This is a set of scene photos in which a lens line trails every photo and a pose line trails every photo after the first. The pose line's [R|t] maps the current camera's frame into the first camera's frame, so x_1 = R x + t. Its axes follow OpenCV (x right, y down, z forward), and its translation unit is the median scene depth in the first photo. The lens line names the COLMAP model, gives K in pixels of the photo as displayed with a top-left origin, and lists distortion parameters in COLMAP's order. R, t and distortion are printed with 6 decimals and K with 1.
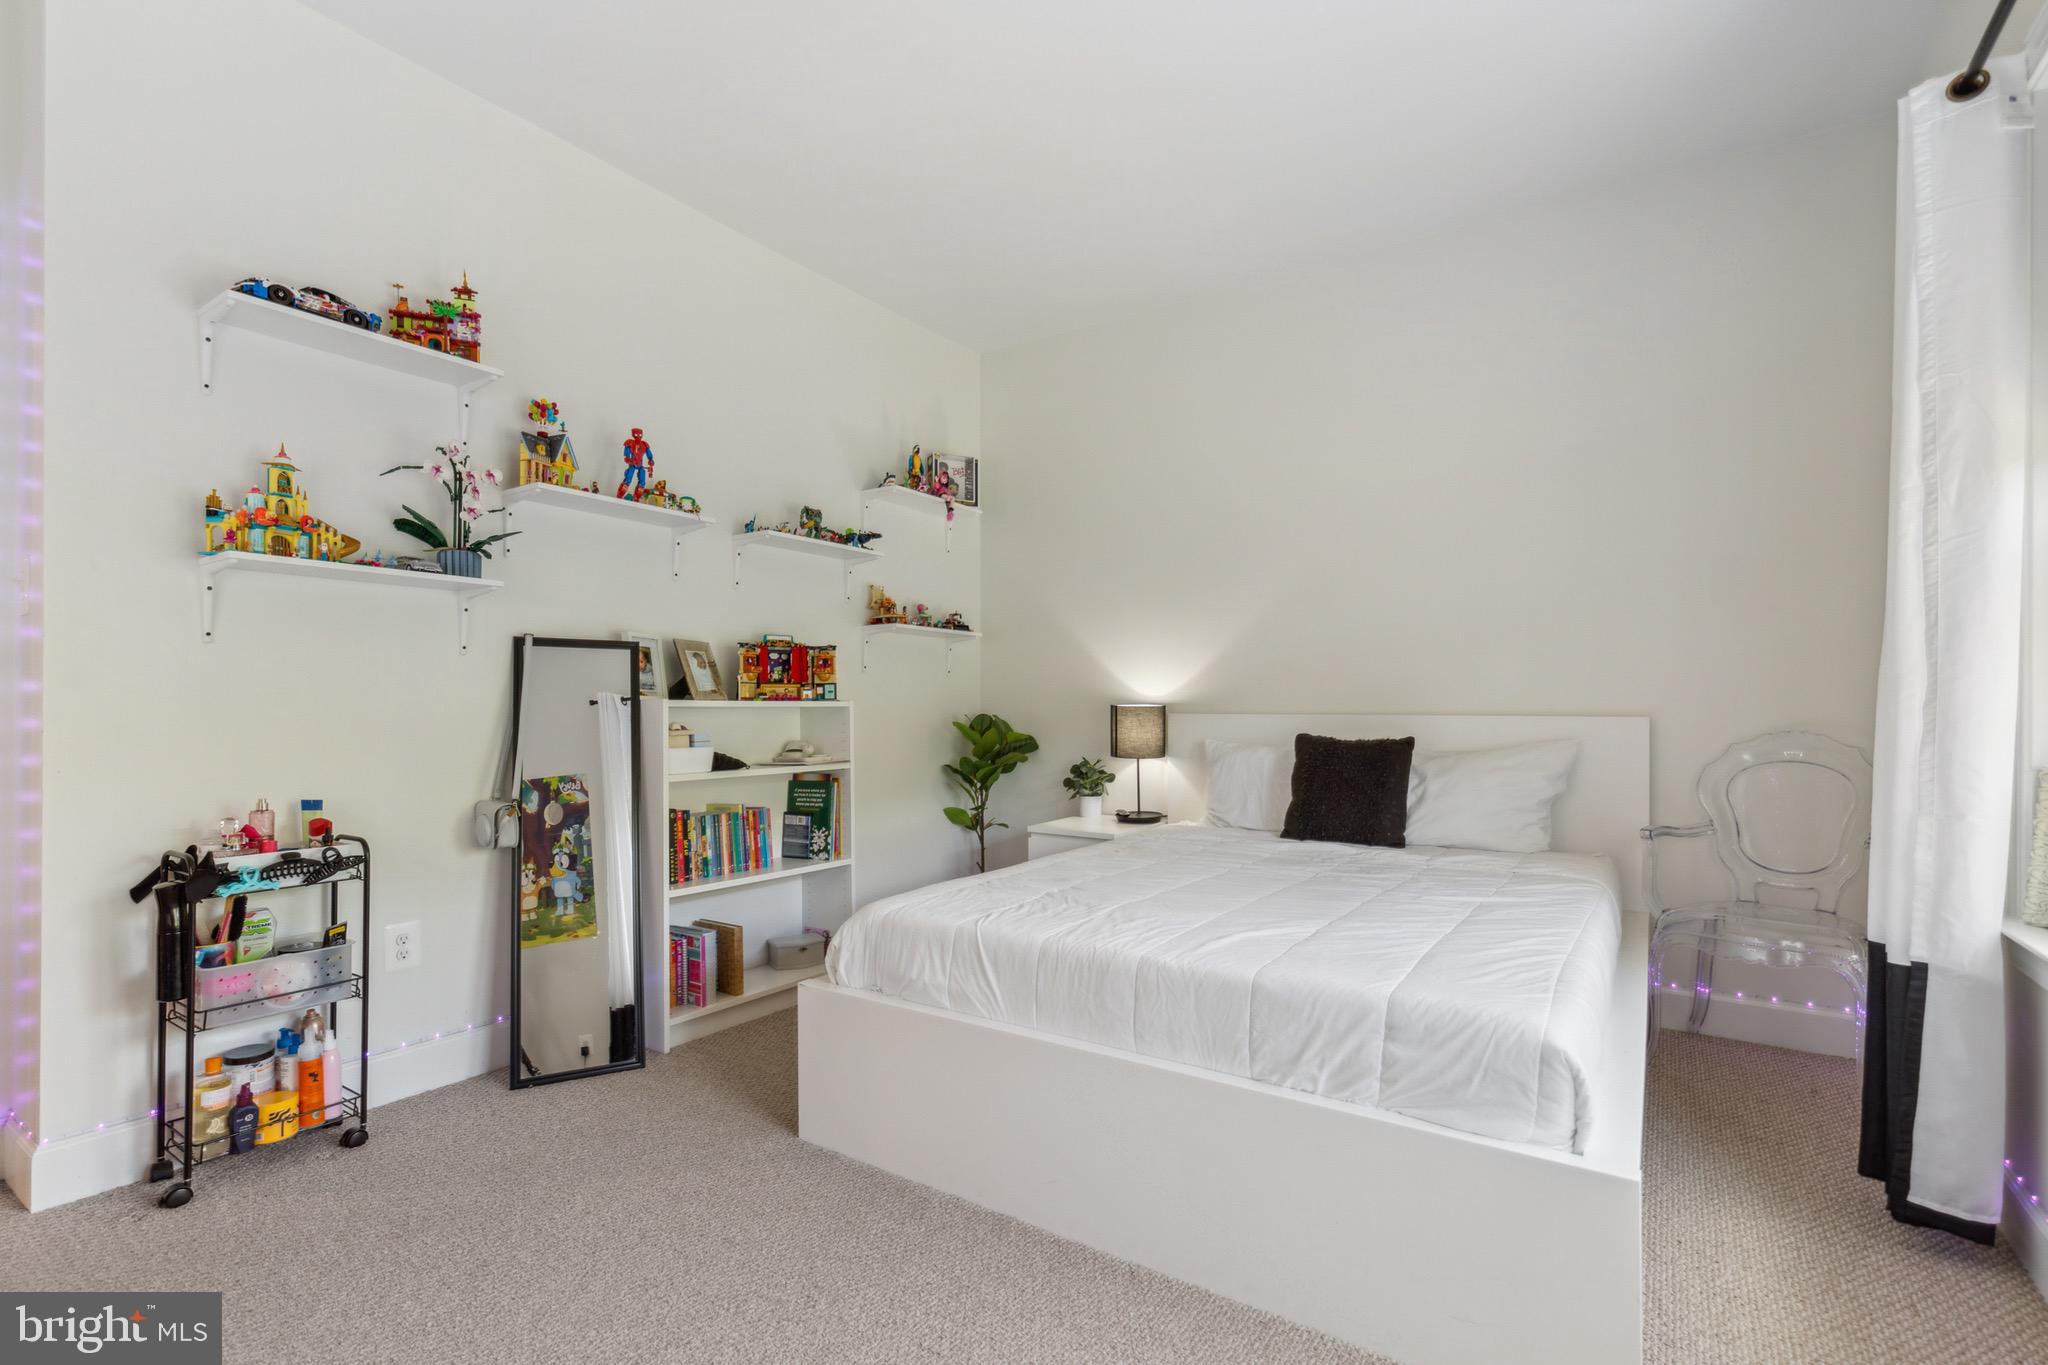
lens RADIAL K [[955.9, 0, 1025.3], [0, 955.9, 698.1], [0, 0, 1]] dist [0.013898, -0.003465]
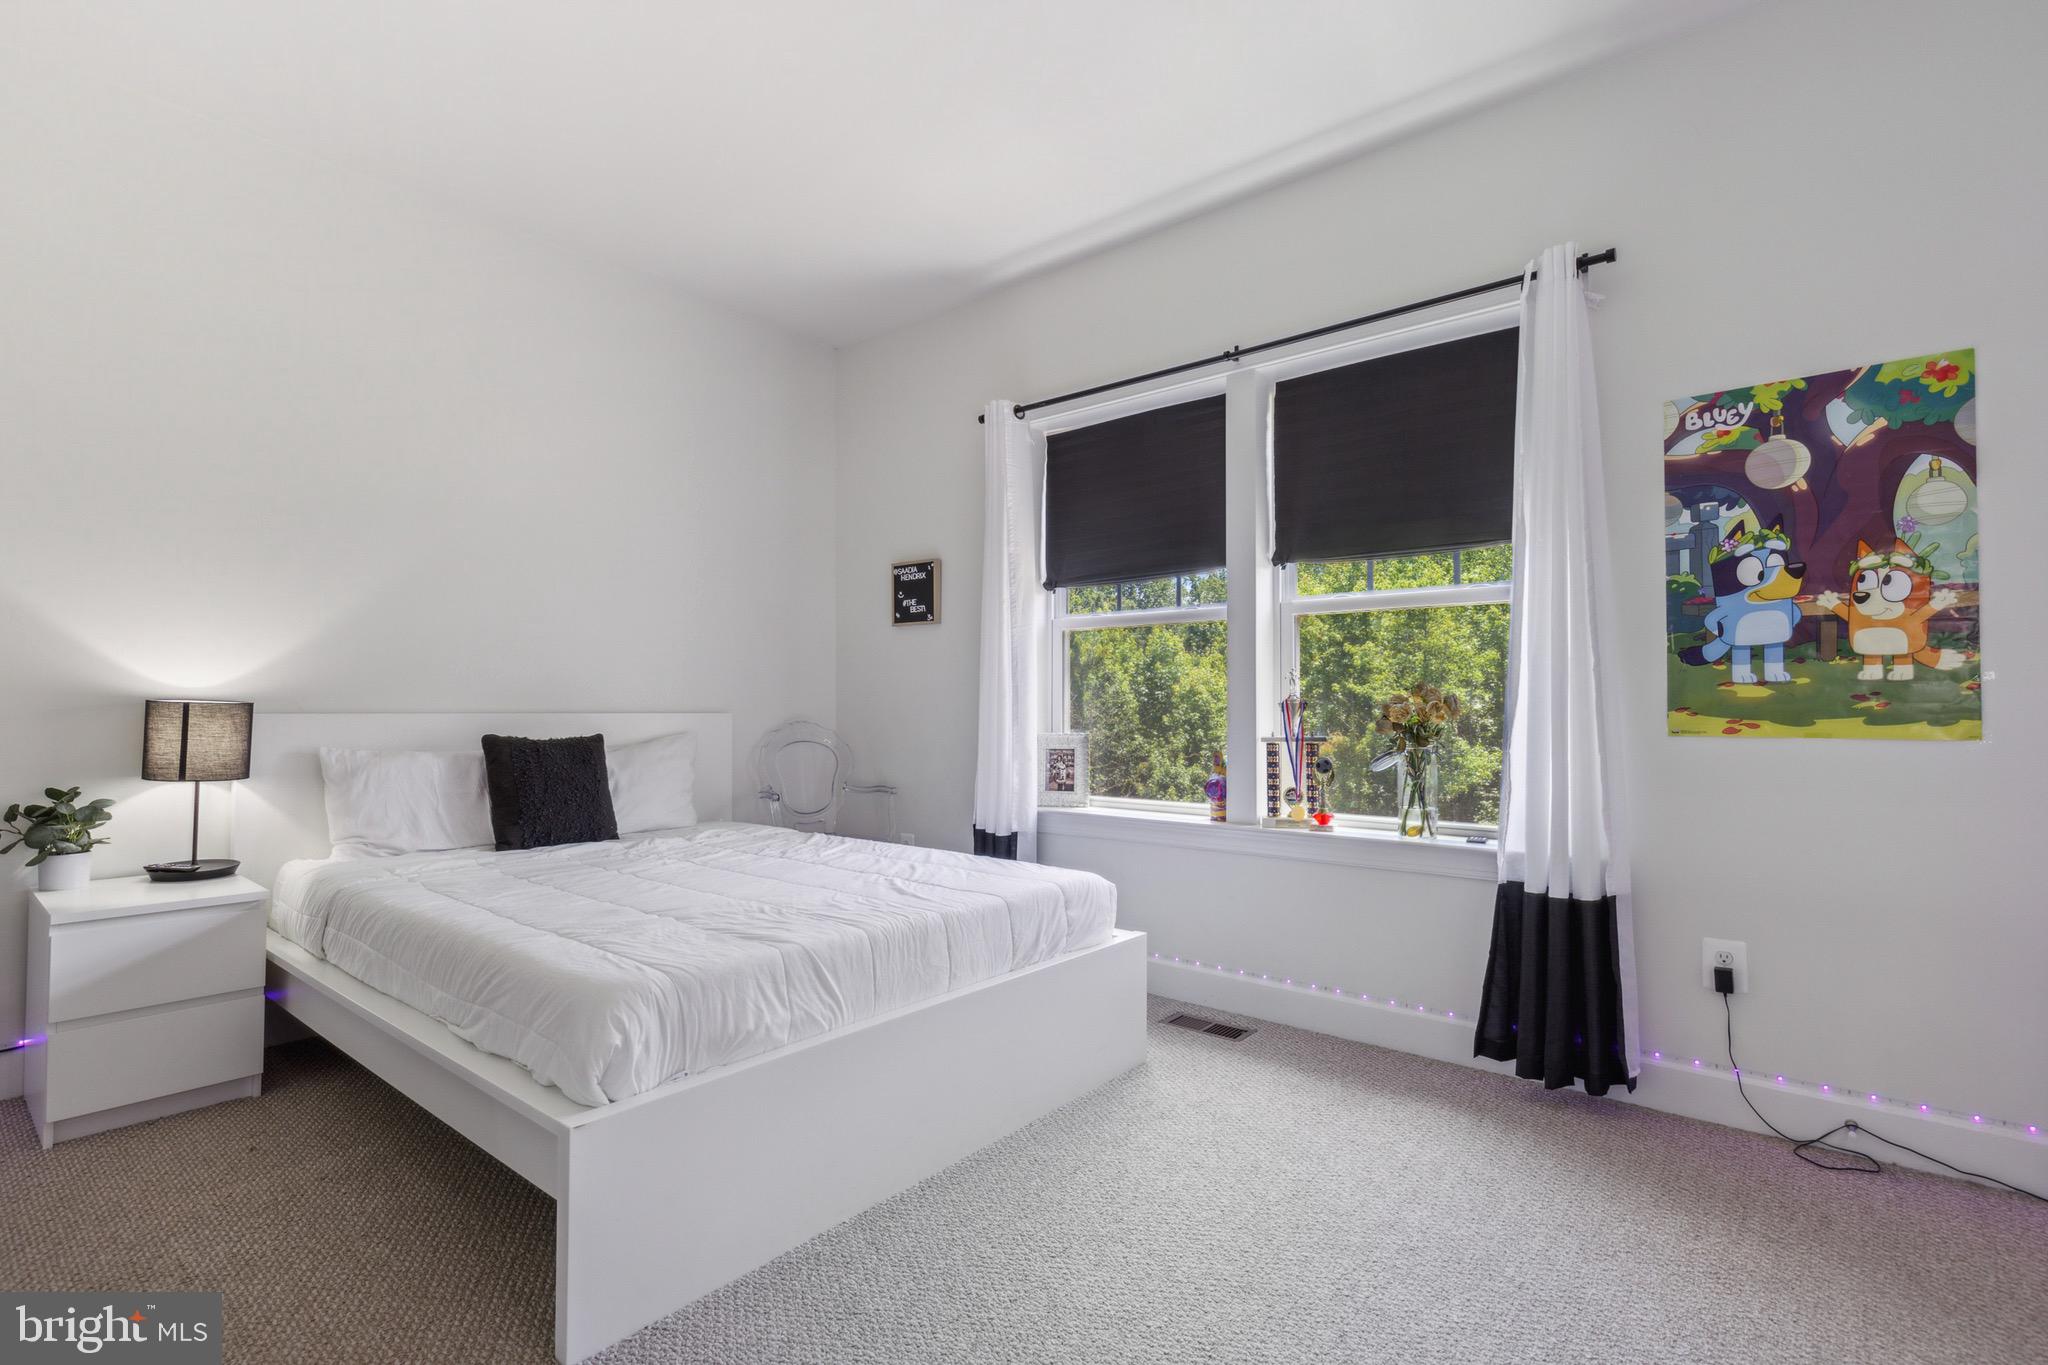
lens RADIAL K [[955.9, 0, 1027.0], [0, 955.9, 690.6], [0, 0, 1]] dist [0.013898, -0.003465]
pose [[0.100124, 0.015168, 0.994859, -0.573797], [-0.011522, 0.999834, -0.014084, 0.002788], [-0.994908, -0.010053, 0.100282, 0.415190]]
